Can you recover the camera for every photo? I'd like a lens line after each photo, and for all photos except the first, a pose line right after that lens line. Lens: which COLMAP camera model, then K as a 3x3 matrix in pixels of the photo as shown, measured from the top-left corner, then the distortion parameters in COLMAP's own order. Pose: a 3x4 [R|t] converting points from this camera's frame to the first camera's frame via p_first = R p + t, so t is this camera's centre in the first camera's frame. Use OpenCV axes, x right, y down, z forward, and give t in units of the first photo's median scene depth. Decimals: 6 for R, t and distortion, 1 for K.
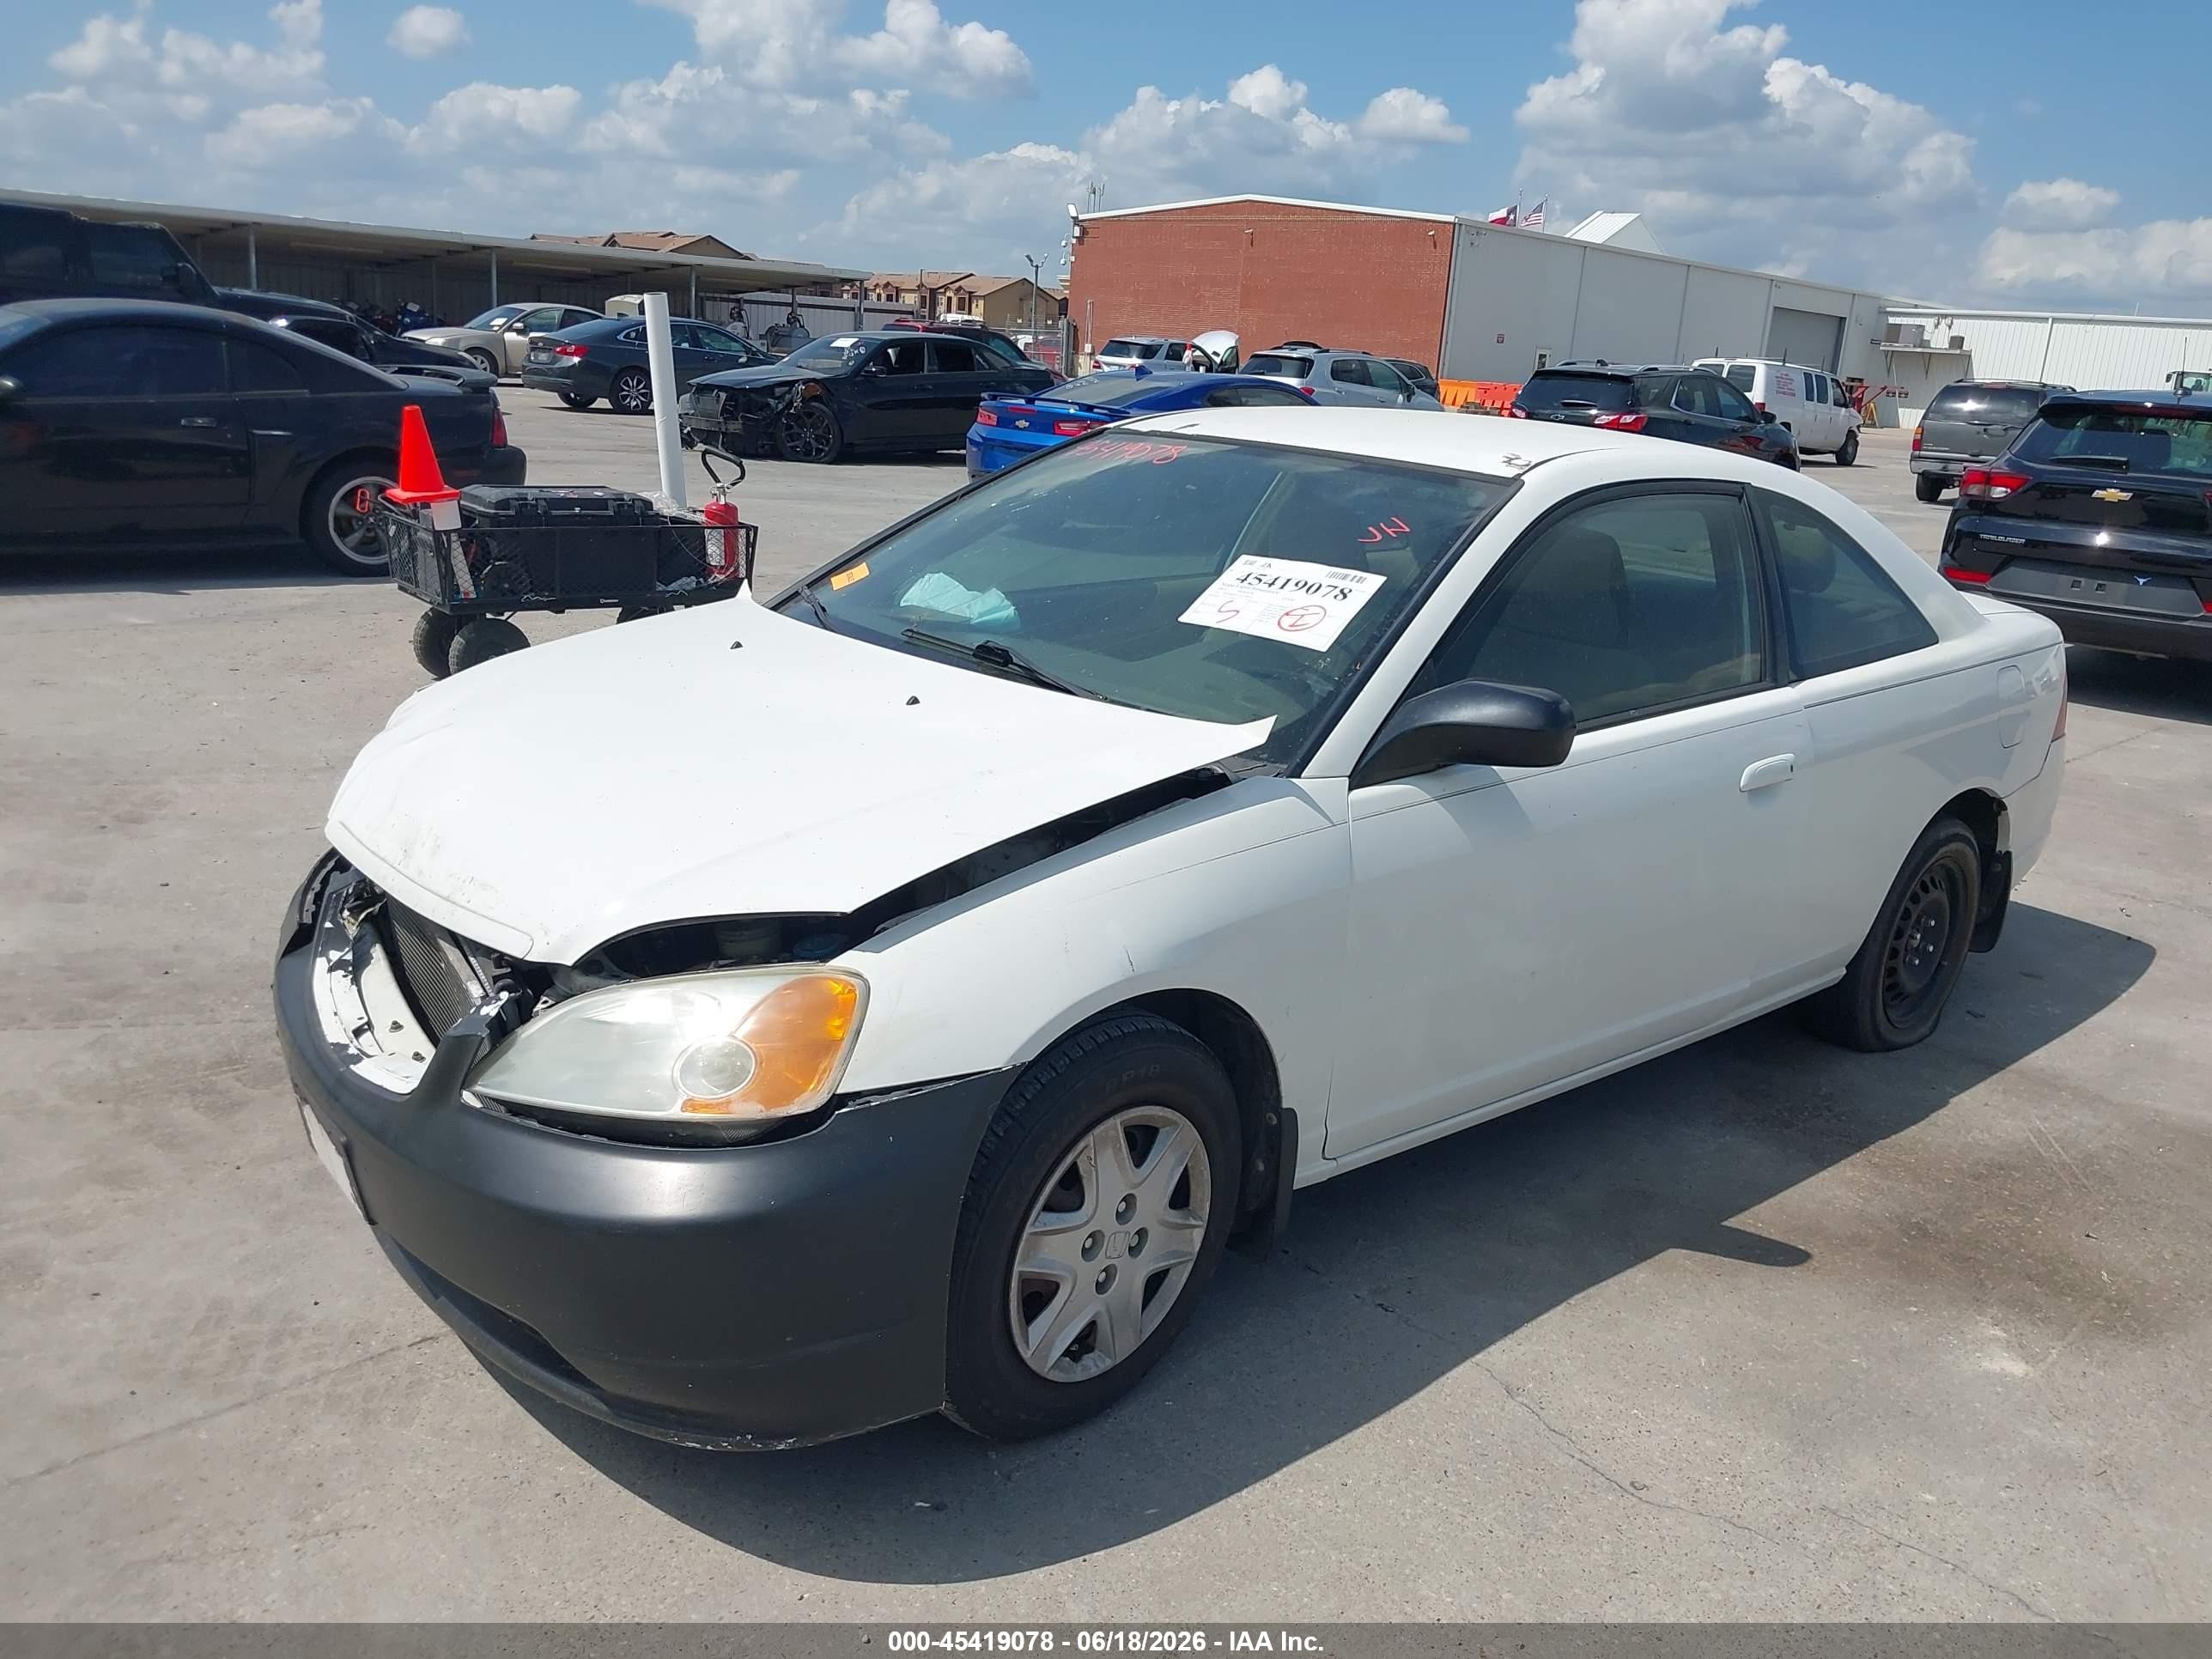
lens RADIAL K [[1757.2, 0, 1108.5], [0, 1757.2, 819.5], [0, 0, 1]] dist [0.006704, -0.011722]
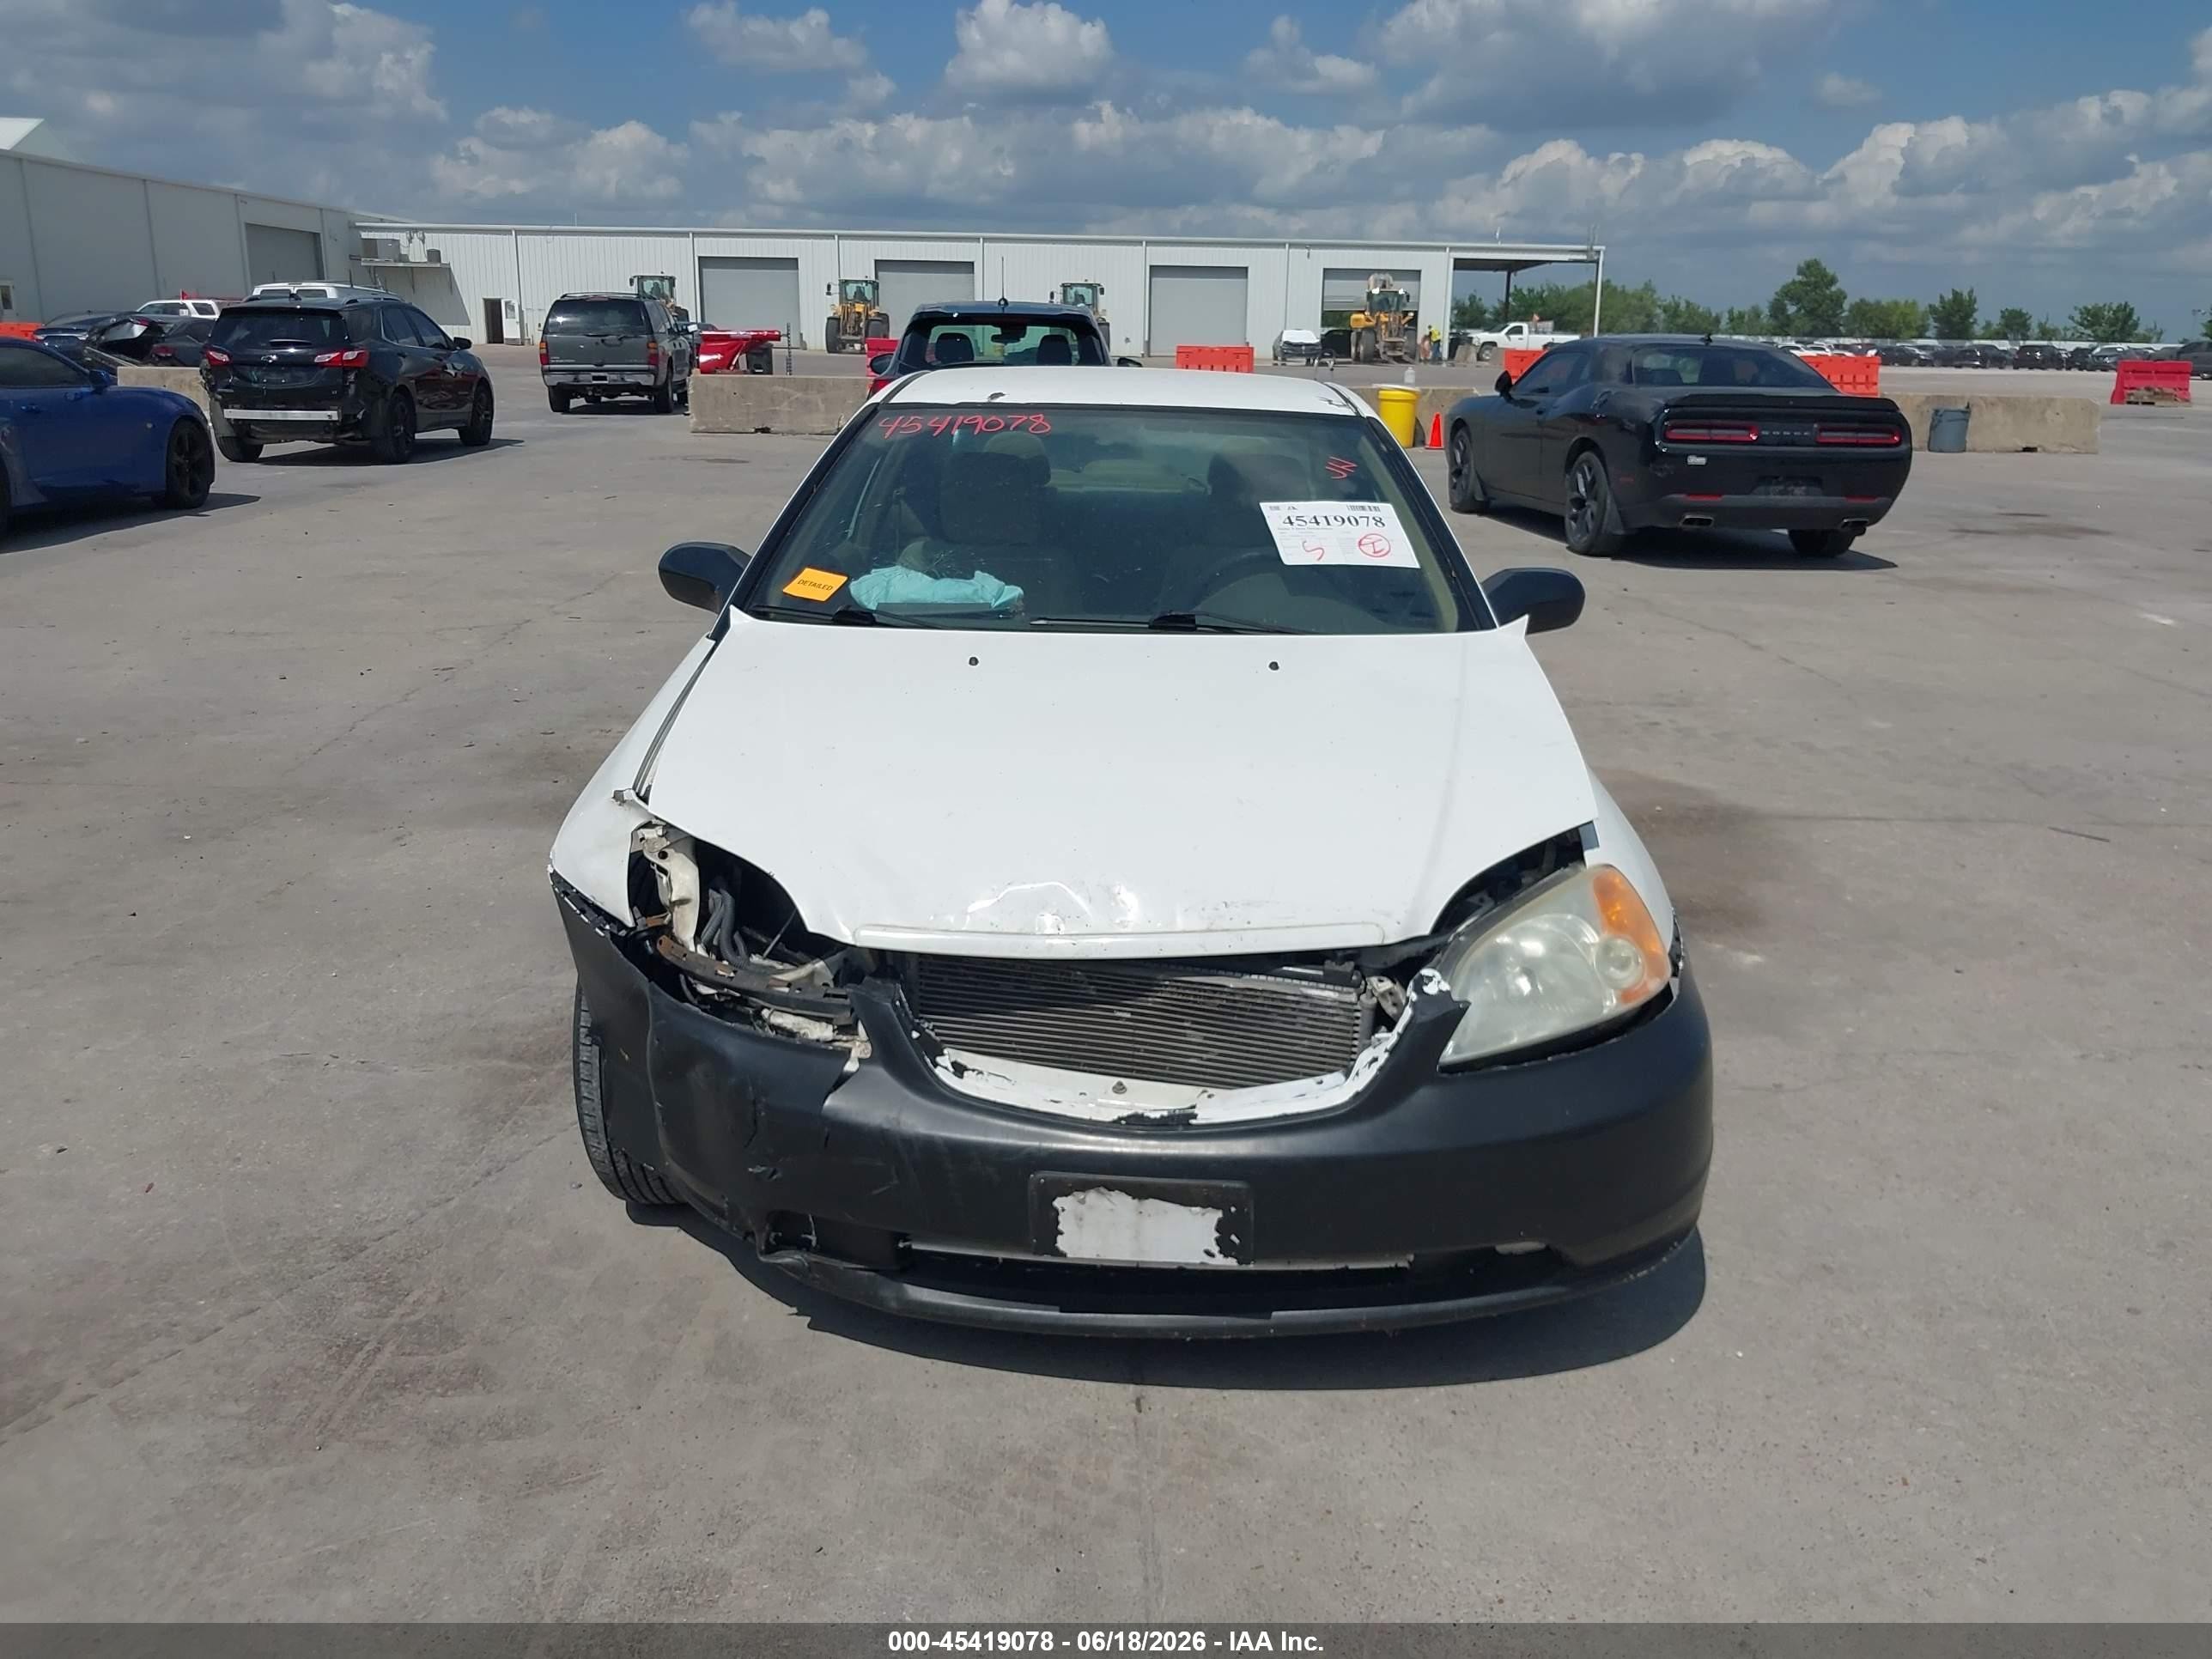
lens RADIAL K [[1757.2, 0, 1095.3], [0, 1757.2, 838.9], [0, 0, 1]] dist [0.006704, -0.011722]
pose [[0.689687, -0.255446, 0.677554, -0.738981], [0.217578, 0.965576, 0.142560, -0.111460], [-0.690646, 0.049099, 0.721525, 0.223971]]
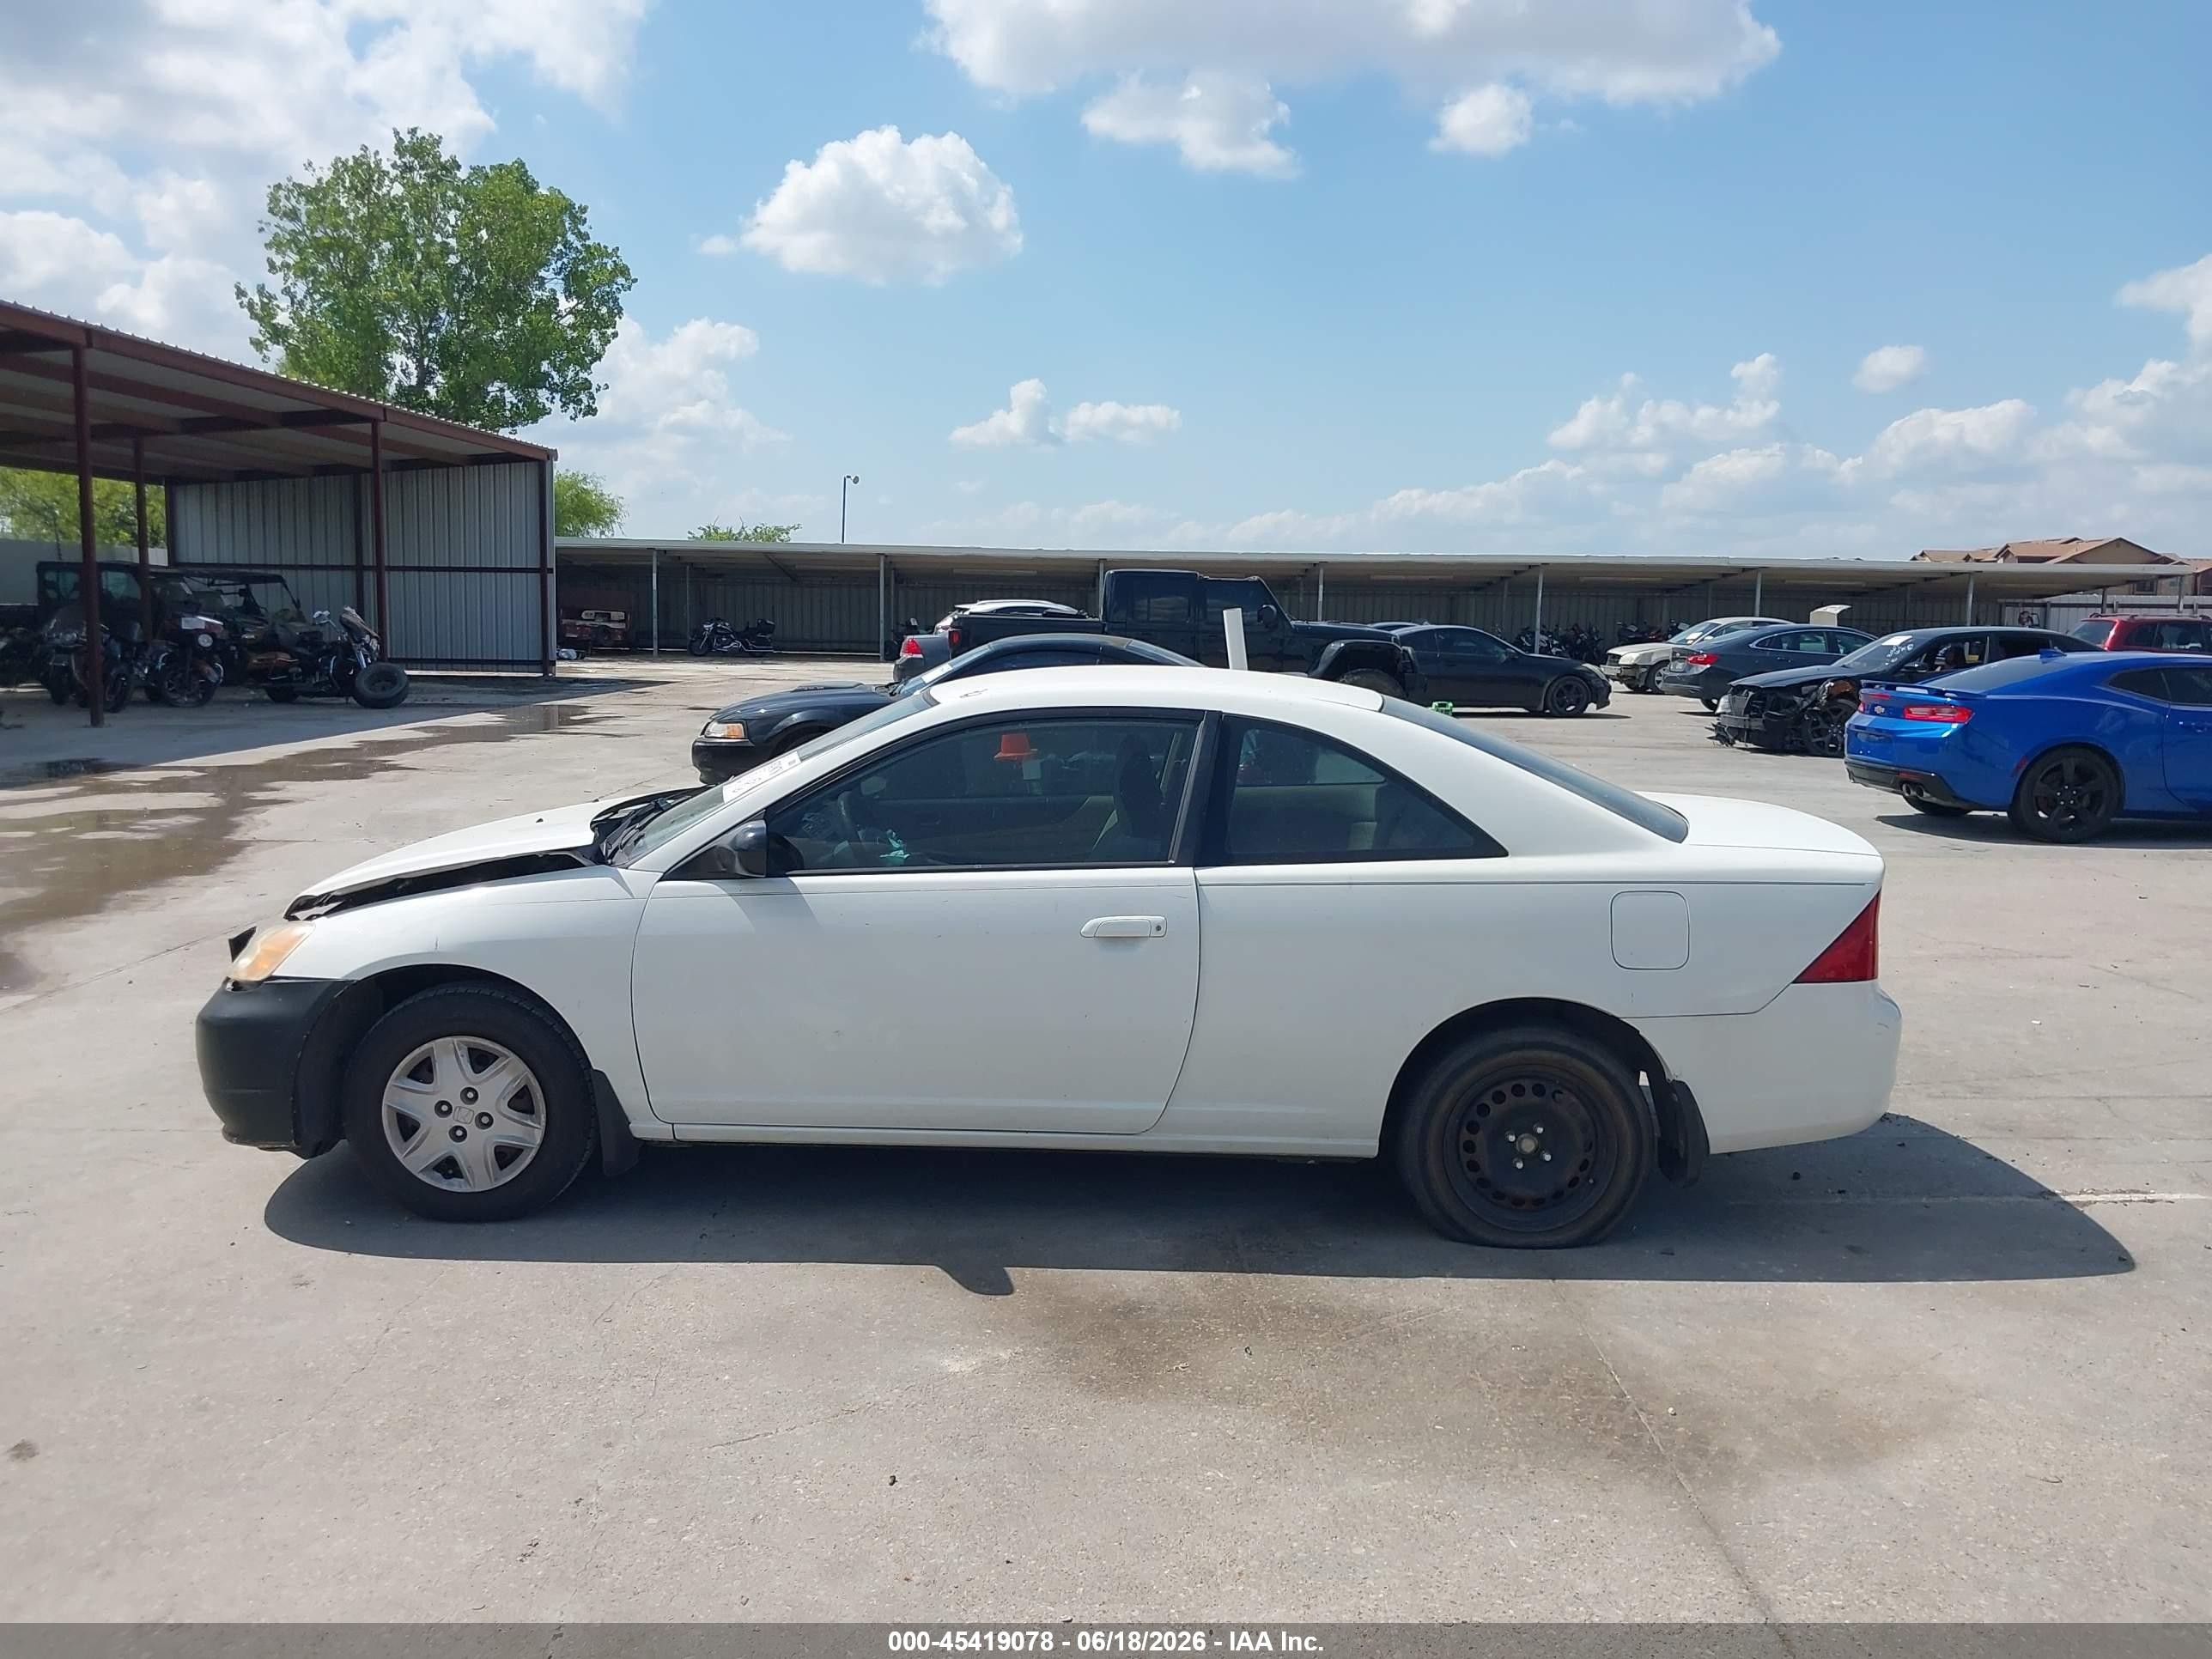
lens RADIAL K [[1757.2, 0, 1122.3], [0, 1757.2, 846.1], [0, 0, 1]] dist [0.006704, -0.011722]
pose [[0.736886, 0.036681, -0.675022, 1.175807], [-0.144209, 0.984072, -0.103951, 0.044754], [0.660457, 0.173944, 0.730438, 0.067873]]
